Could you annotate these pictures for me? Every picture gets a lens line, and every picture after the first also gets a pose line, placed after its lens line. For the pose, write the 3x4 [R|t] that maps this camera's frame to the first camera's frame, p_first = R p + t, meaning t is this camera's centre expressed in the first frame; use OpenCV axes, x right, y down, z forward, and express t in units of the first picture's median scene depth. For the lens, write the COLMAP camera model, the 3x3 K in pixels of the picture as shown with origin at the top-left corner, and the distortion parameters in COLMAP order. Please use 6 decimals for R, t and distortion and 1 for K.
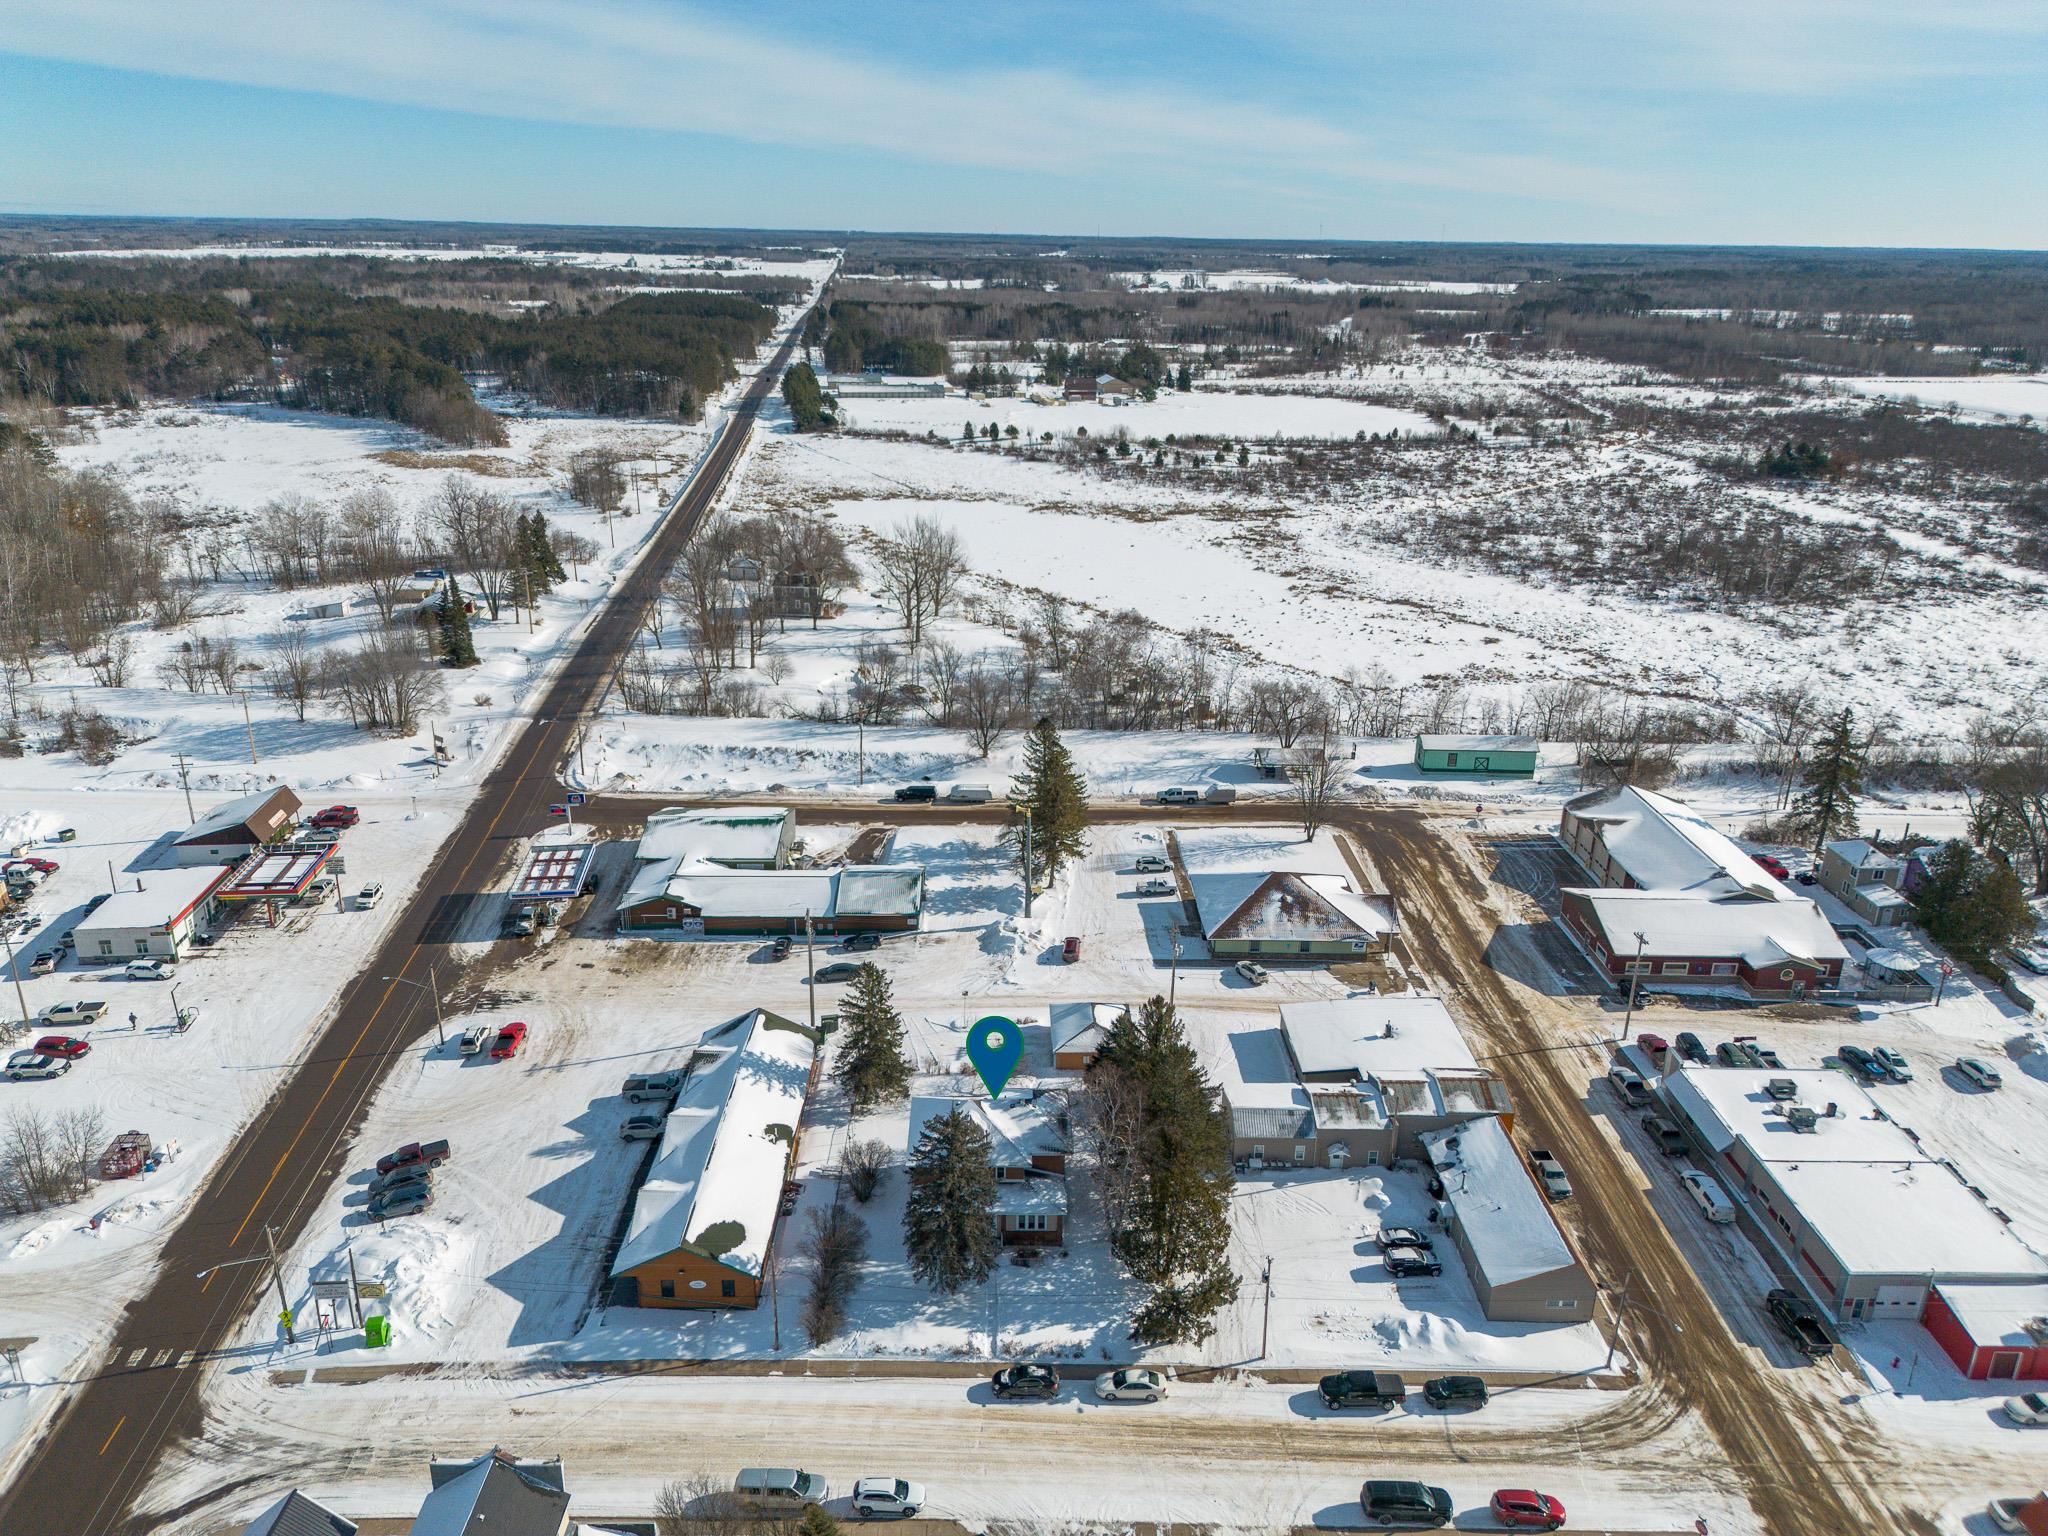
lens RADIAL K [[1428.4, 0, 1022.2], [0, 1428.4, 768.4], [0, 0, 1]] dist [0.032042, -0.016234]
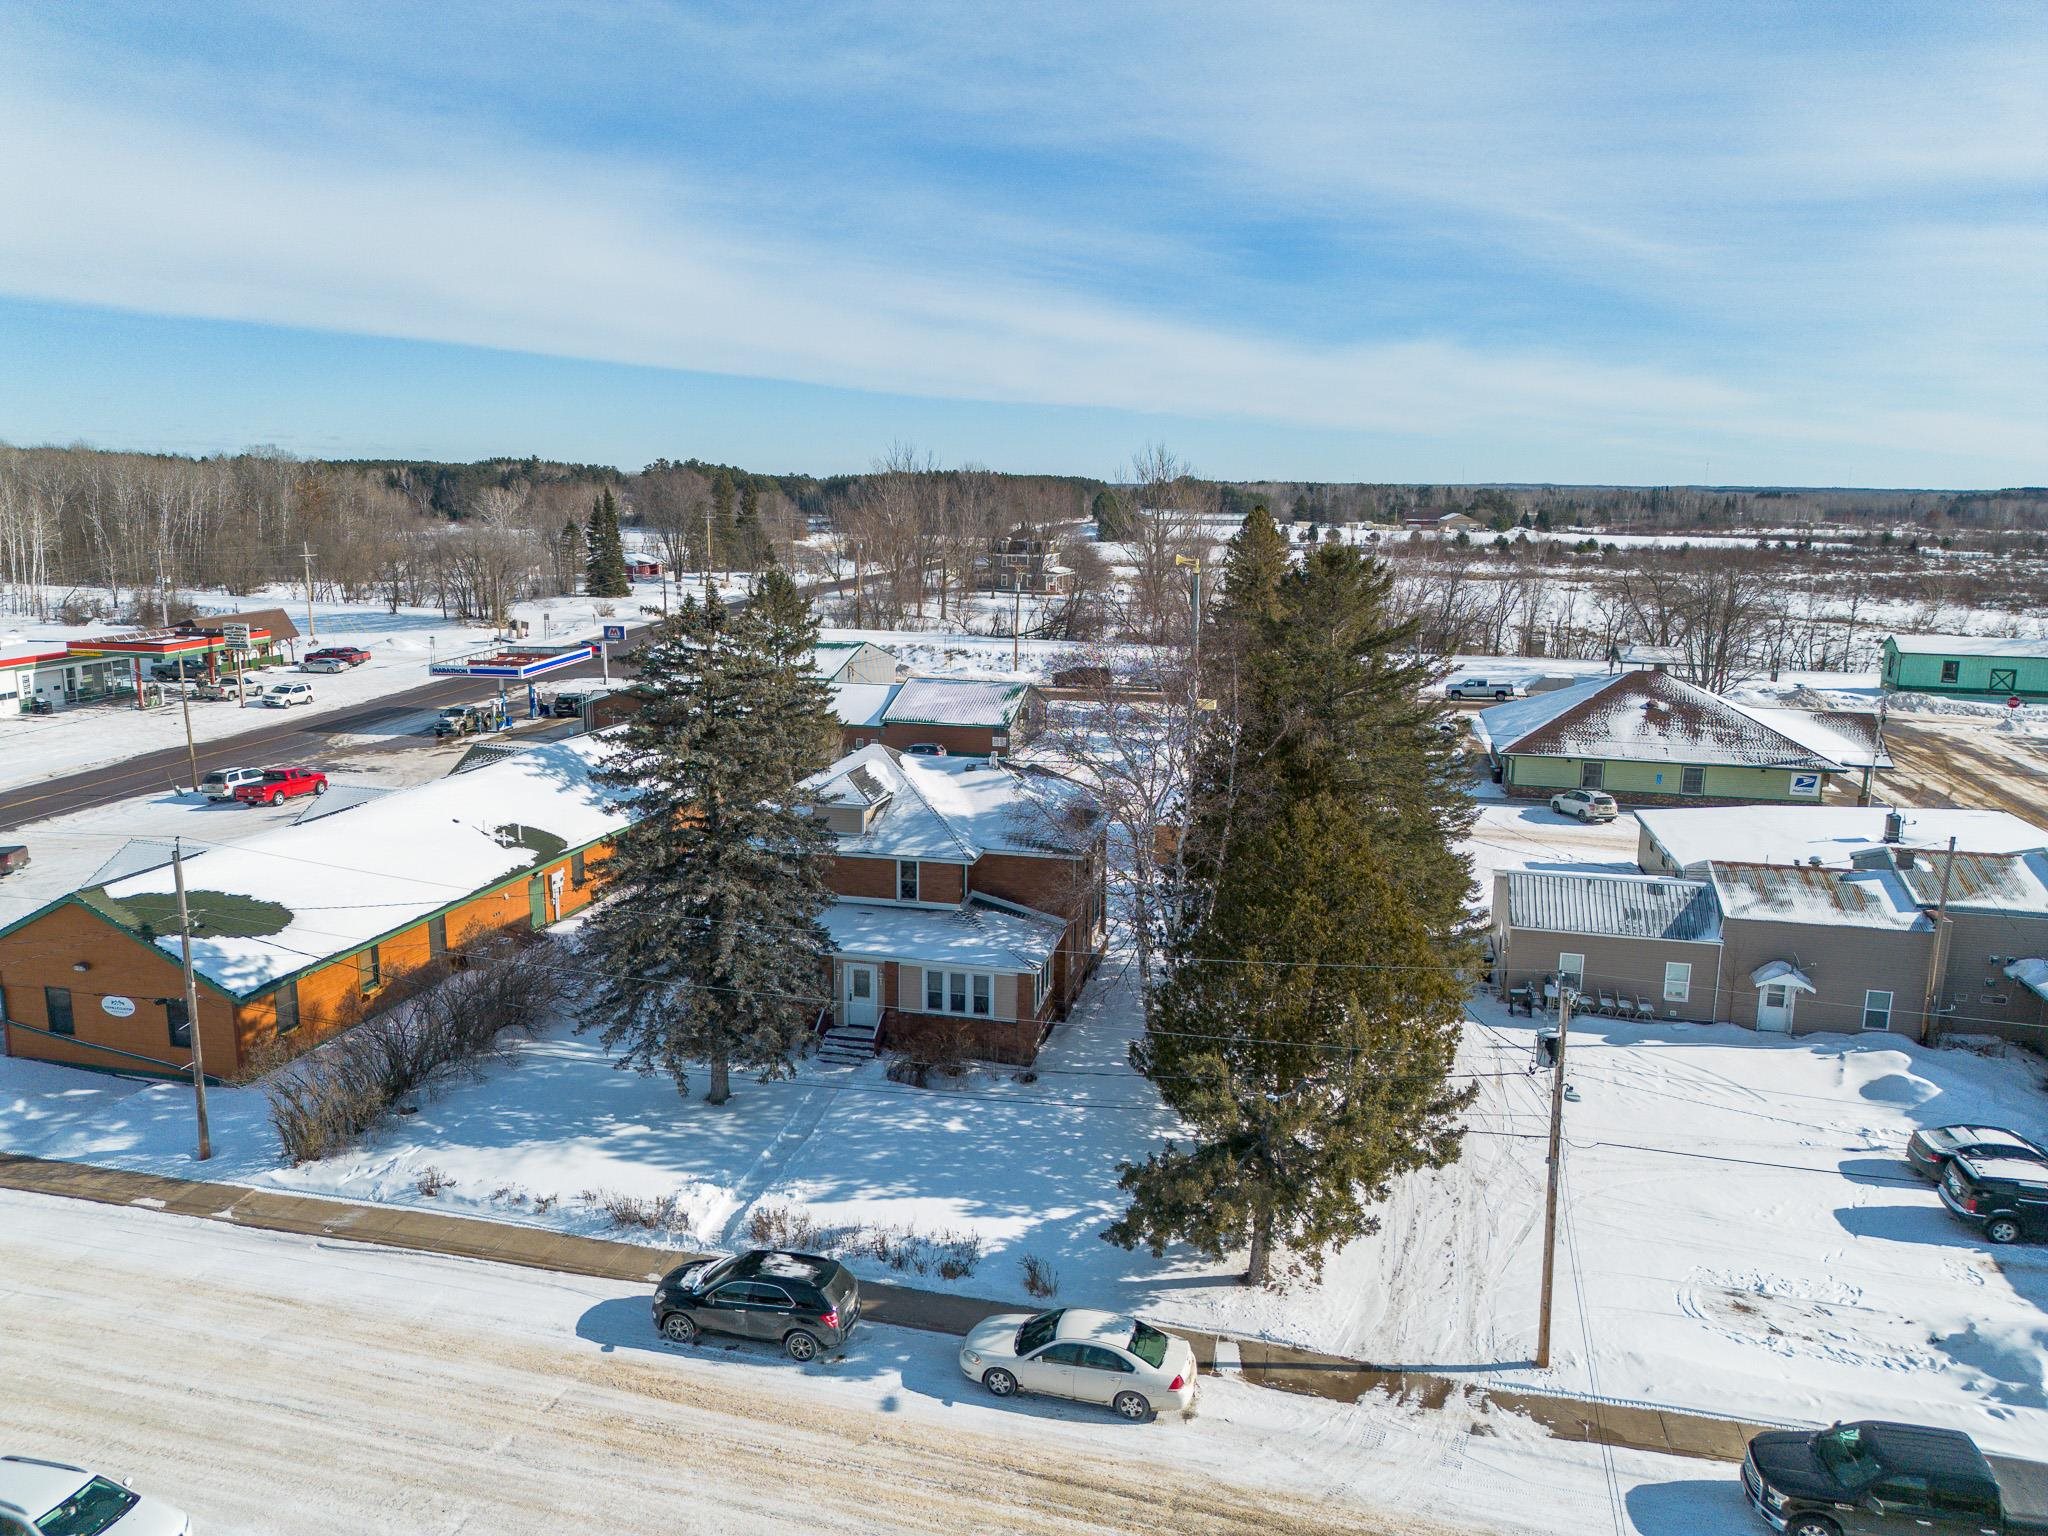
lens RADIAL K [[1428.4, 0, 1027.5], [0, 1428.4, 768.4], [0, 0, 1]] dist [0.032042, -0.016234]
pose [[0.970535, 0.040953, -0.237453, 0.127758], [-0.078852, 0.985171, -0.152381, 0.337316], [0.227691, 0.166615, 0.959373, 0.652071]]
